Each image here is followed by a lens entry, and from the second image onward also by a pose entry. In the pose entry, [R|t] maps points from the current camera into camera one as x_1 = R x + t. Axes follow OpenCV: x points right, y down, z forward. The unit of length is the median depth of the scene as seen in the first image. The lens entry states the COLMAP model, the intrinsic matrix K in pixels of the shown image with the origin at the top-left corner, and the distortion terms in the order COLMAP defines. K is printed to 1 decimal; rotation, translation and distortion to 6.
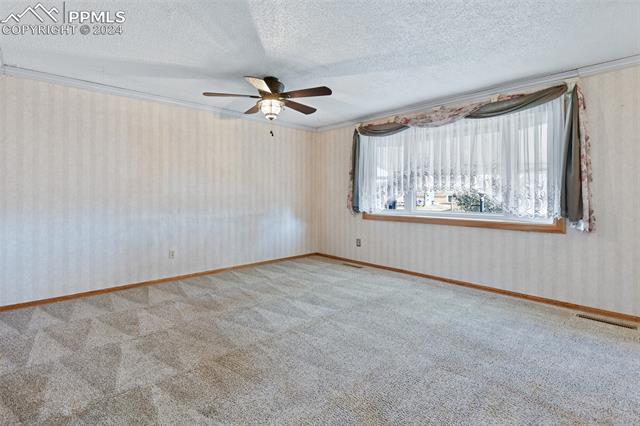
lens RADIAL K [[316.0, 0, 321.6], [0, 316.0, 204.4], [0, 0, 1]] dist [-0.001776, -0.000491]
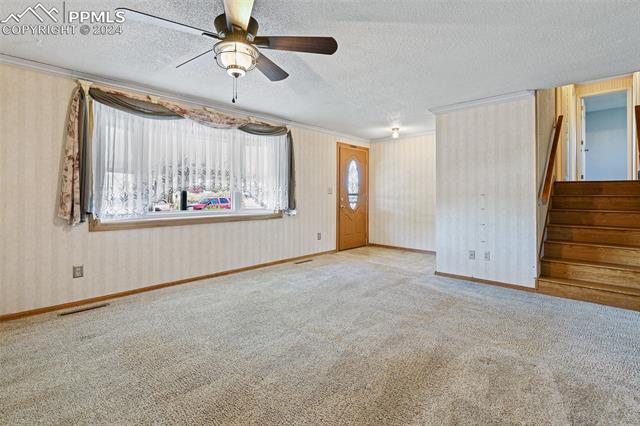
lens RADIAL K [[314.6, 0, 320.2], [0, 314.6, 193.9], [0, 0, 1]] dist [0.000170, 0.000050]
pose [[-0.079598, -0.001278, 0.996826, -0.673301], [0.028552, 0.999586, 0.003561, -0.023763], [-0.996418, 0.028745, -0.079529, 0.724461]]
